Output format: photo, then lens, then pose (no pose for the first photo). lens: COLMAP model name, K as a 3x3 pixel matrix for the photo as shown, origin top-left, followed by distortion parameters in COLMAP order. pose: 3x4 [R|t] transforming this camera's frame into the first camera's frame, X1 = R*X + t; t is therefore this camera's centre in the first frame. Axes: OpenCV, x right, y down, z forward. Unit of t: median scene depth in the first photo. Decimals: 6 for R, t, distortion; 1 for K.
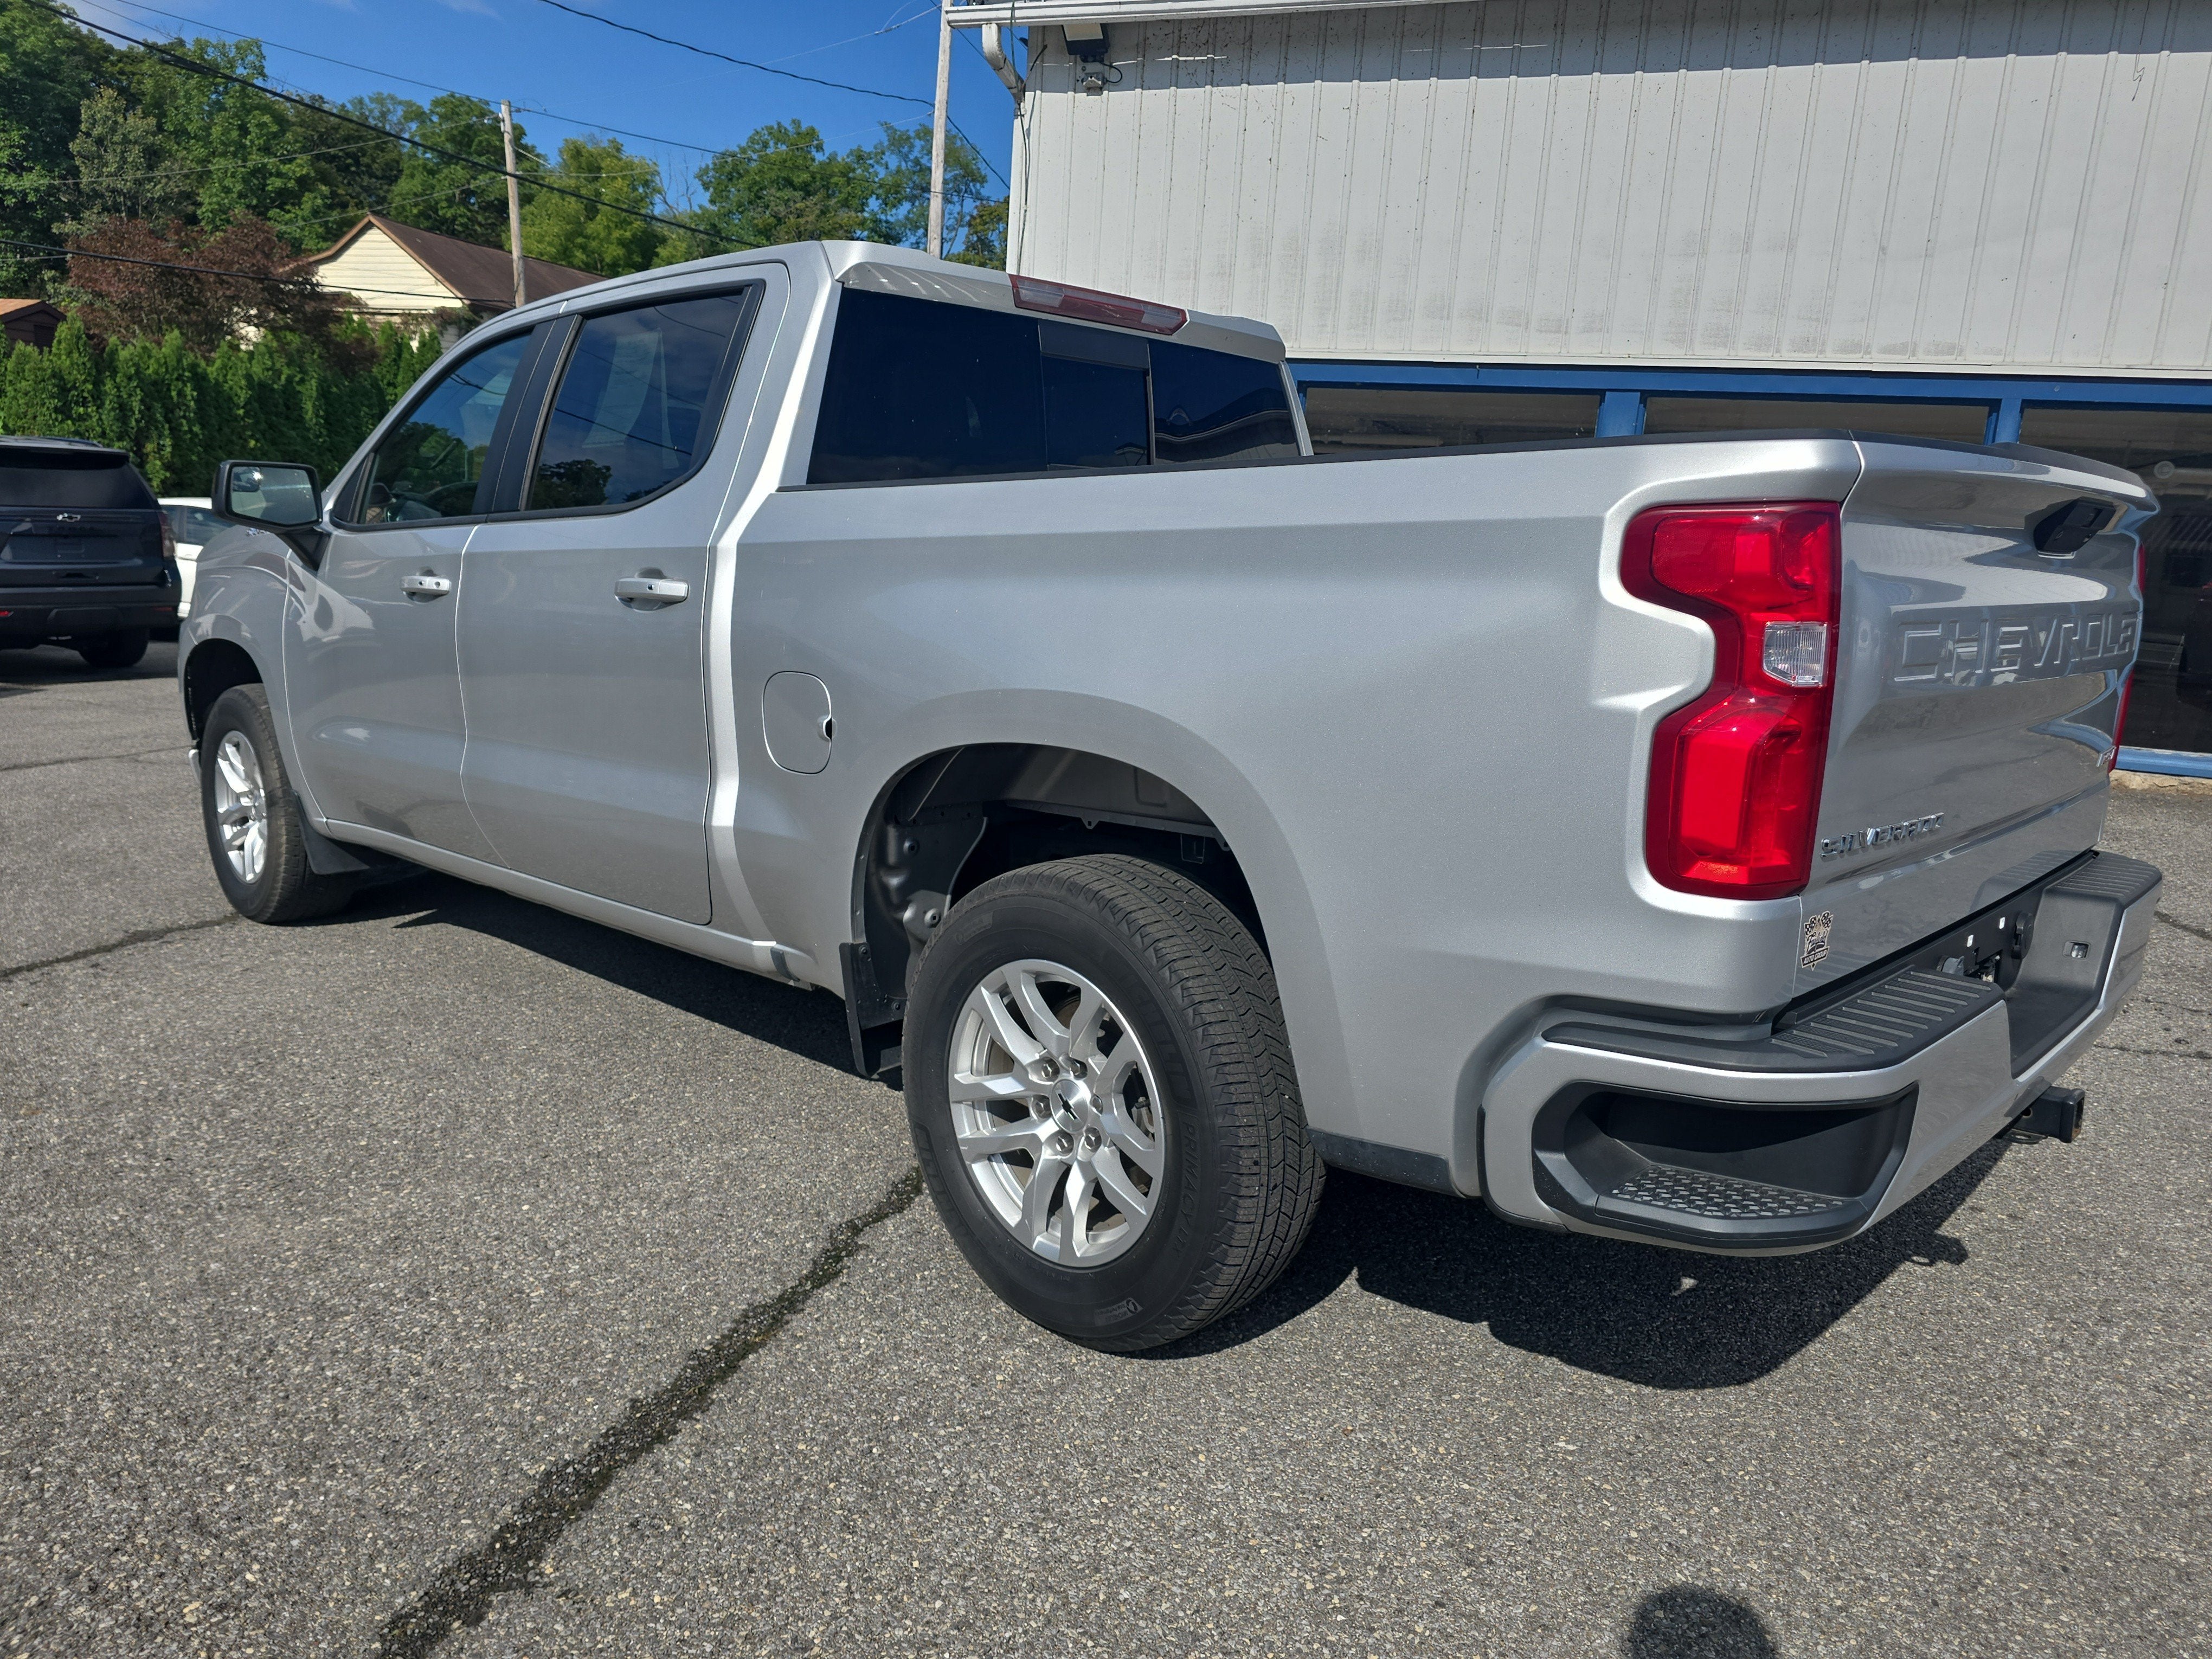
lens RADIAL K [[1526.8, 0, 1120.8], [0, 1526.8, 856.5], [0, 0, 1]] dist [0.033560, -0.026006]
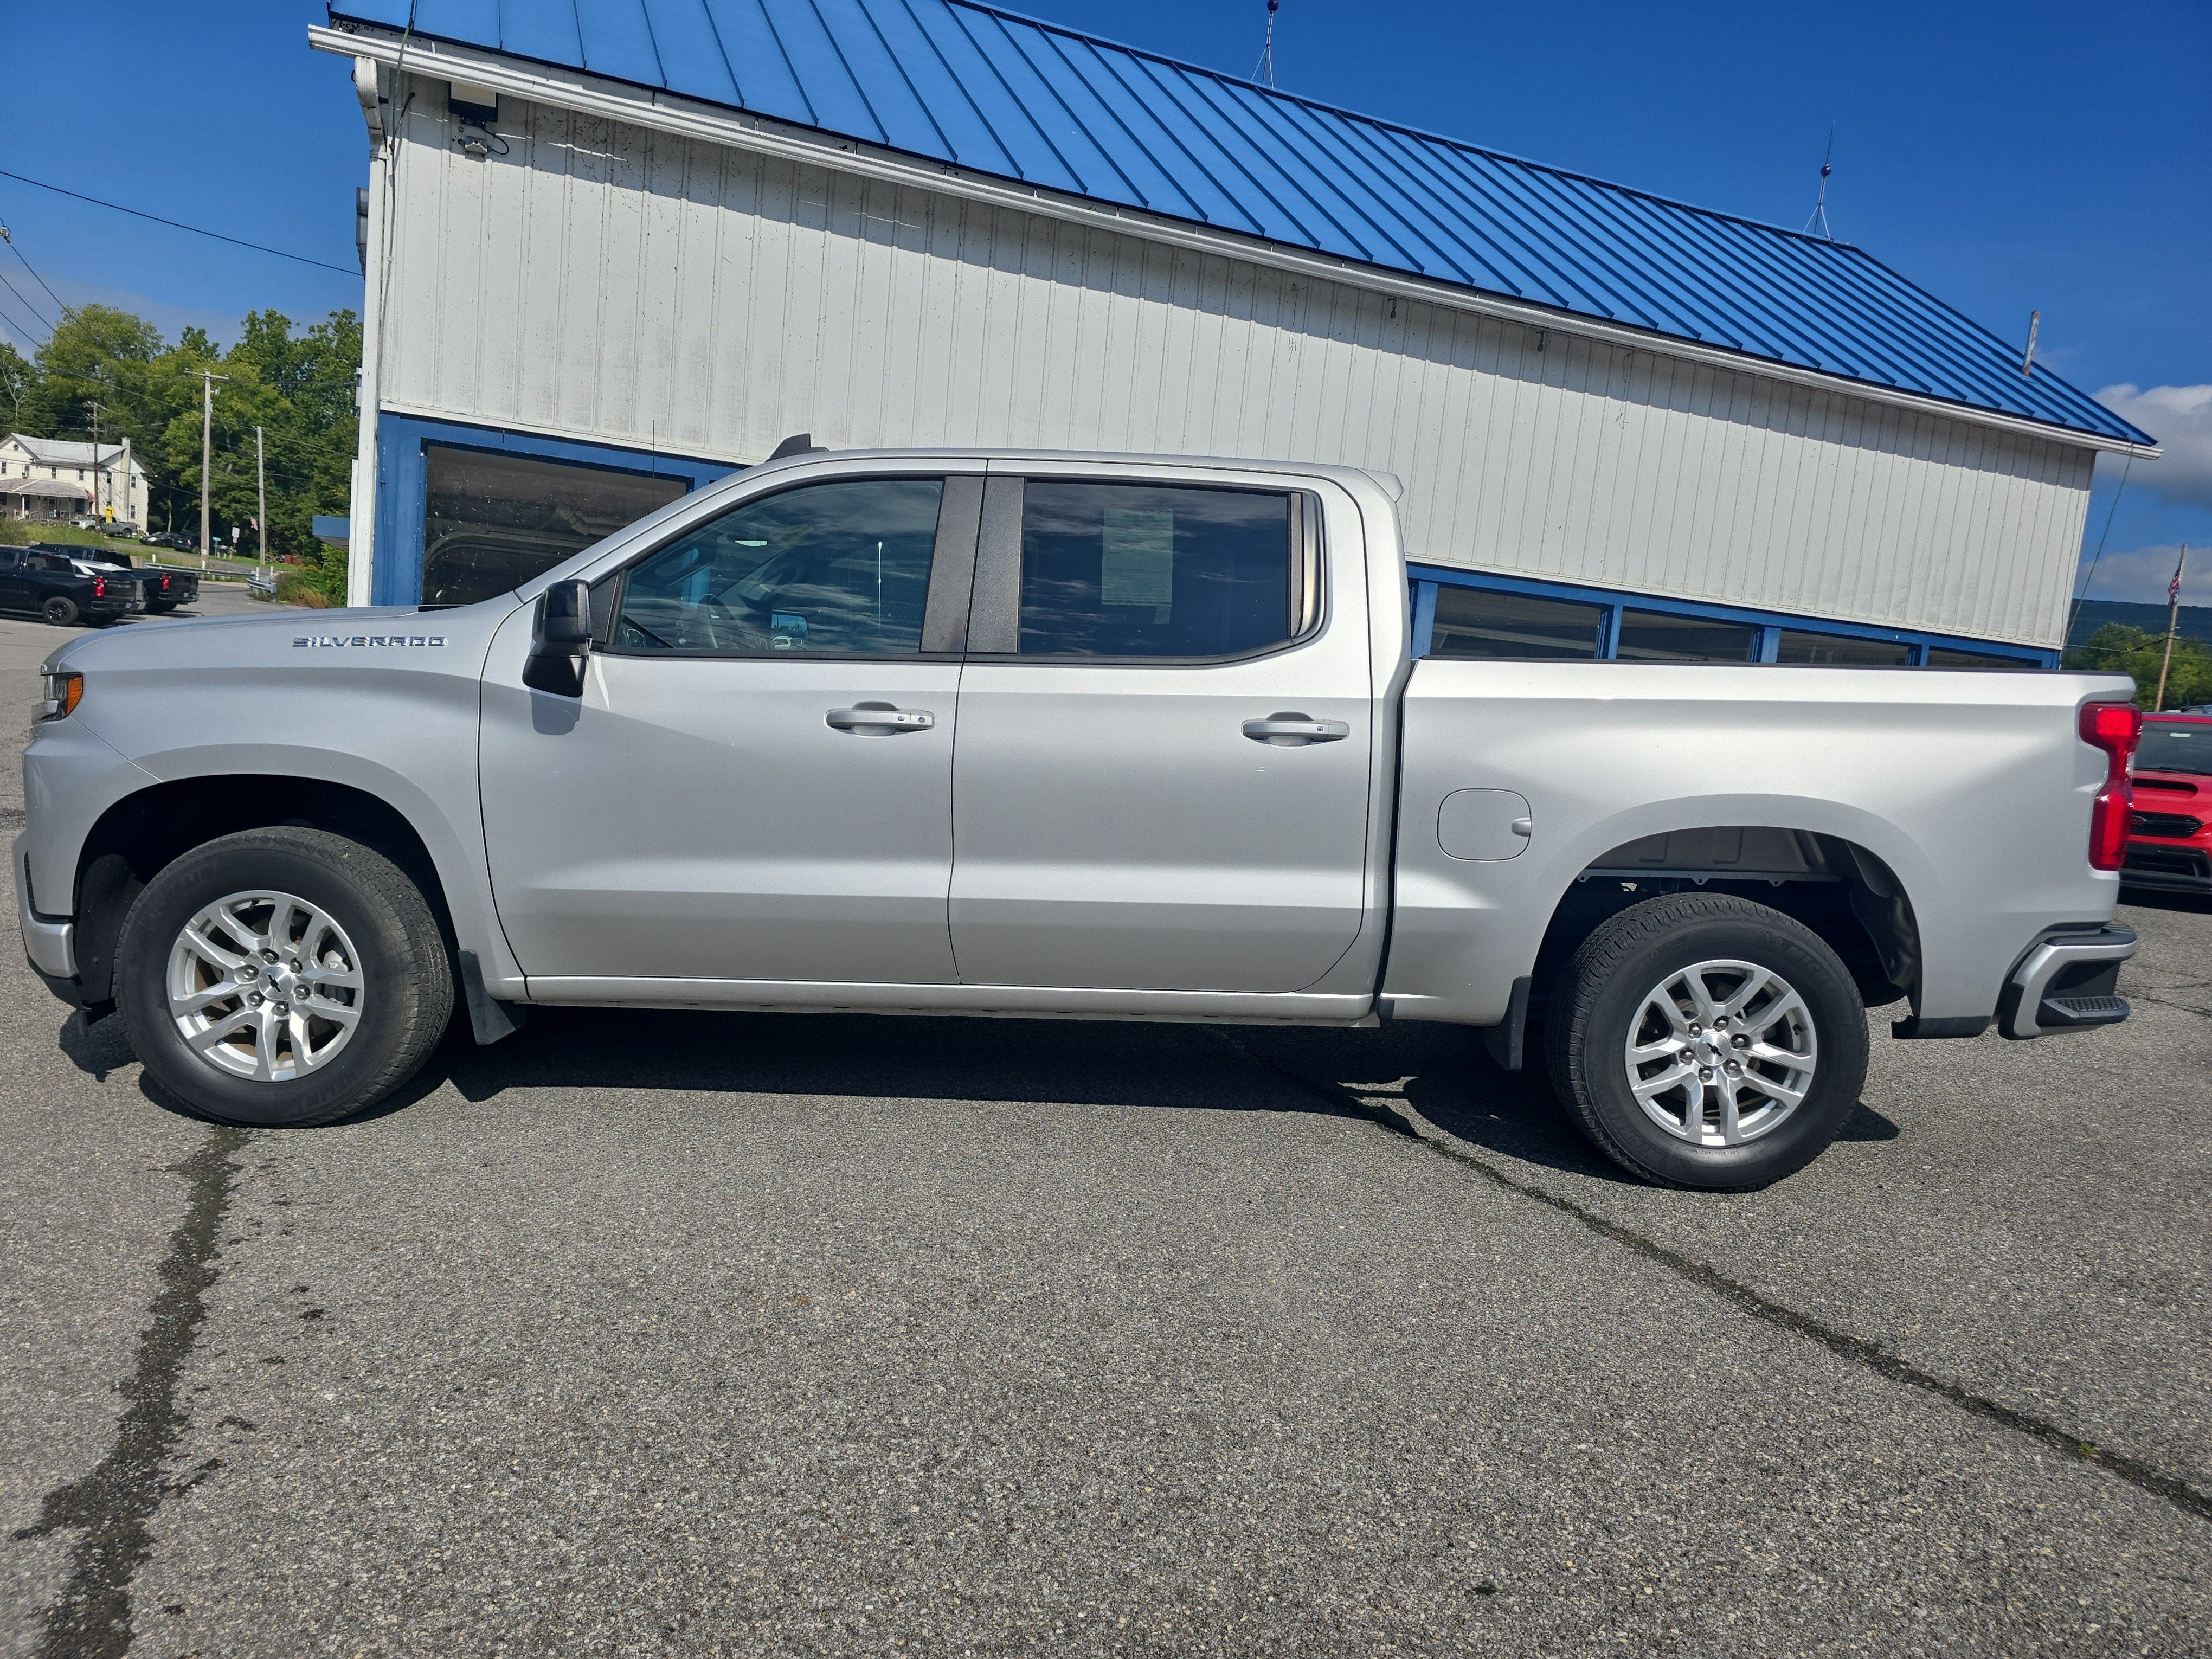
lens RADIAL K [[1521.7, 0, 1128.6], [0, 1521.7, 863.5], [0, 0, 1]] dist [0.034388, -0.029617]
pose [[0.712948, -0.079132, 0.696738, -1.476779], [0.102693, 0.994682, 0.007889, -0.101353], [-0.693657, 0.065925, 0.717283, 0.237395]]
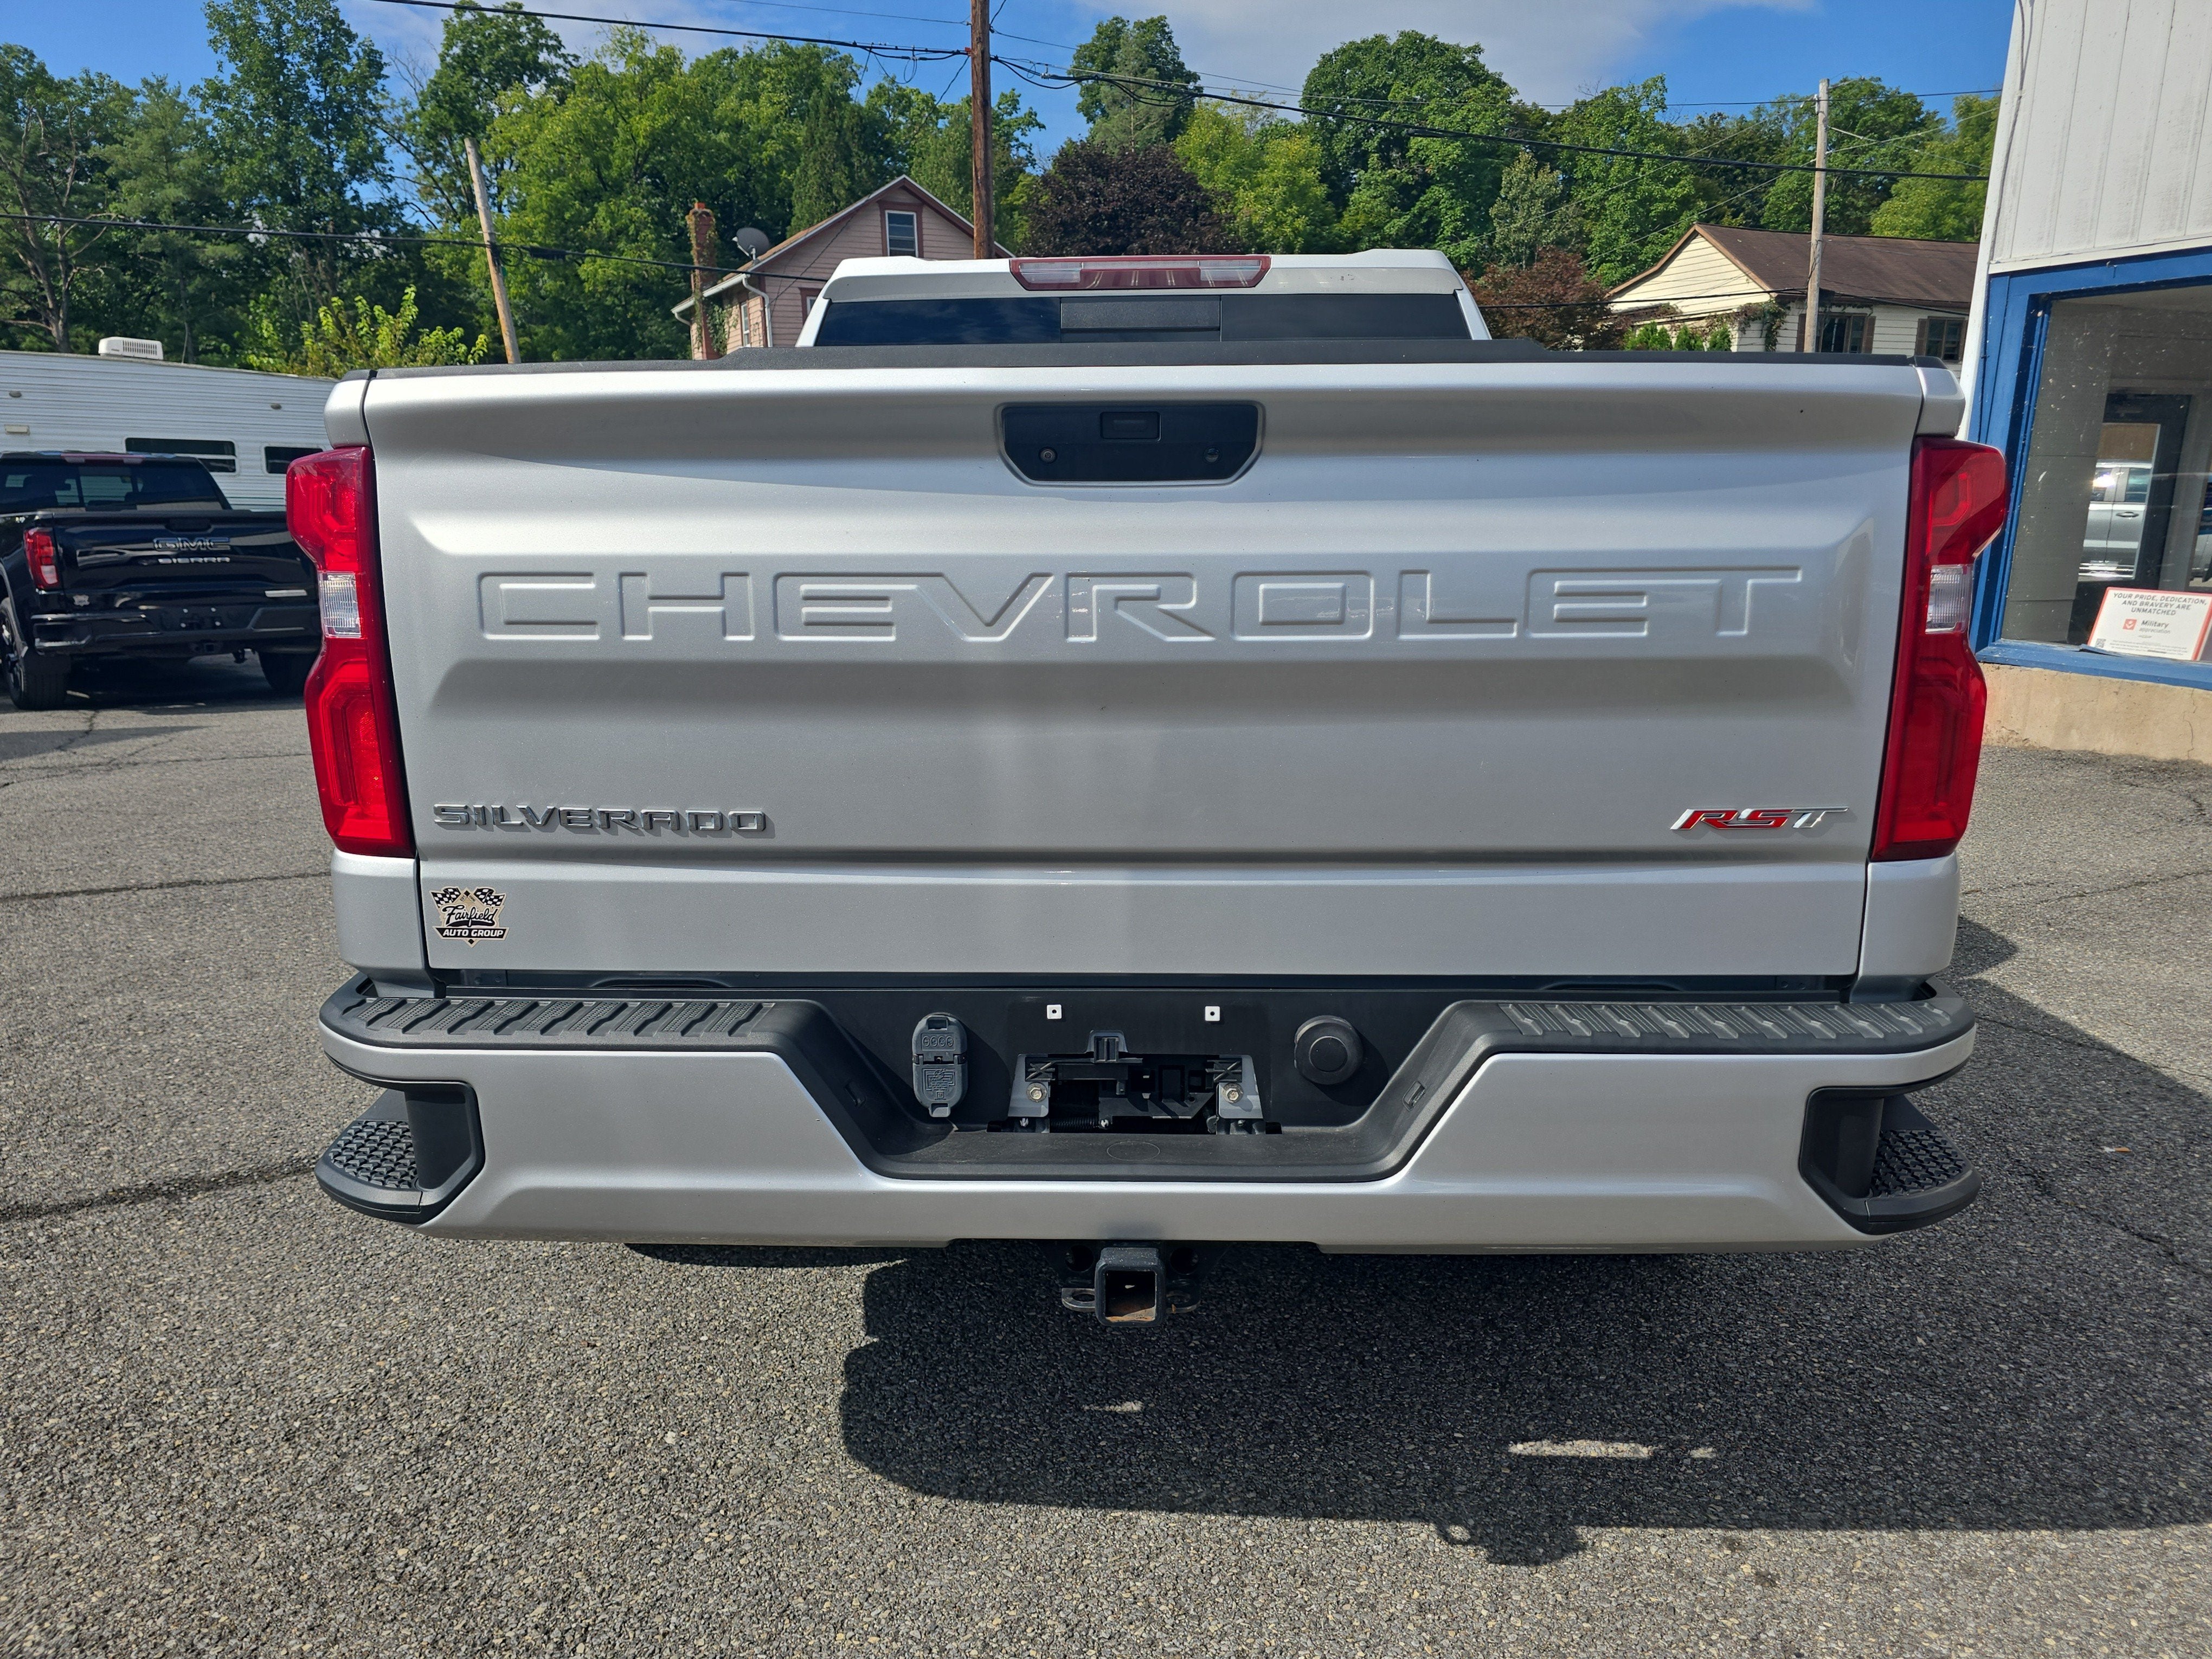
lens RADIAL K [[1528.6, 0, 1103.4], [0, 1528.6, 856.6], [0, 0, 1]] dist [0.039525, -0.031008]
pose [[0.661536, 0.122107, -0.739905, 0.961185], [-0.121303, 0.991085, 0.055104, -0.054578], [0.740037, 0.053300, 0.670451, 0.454418]]
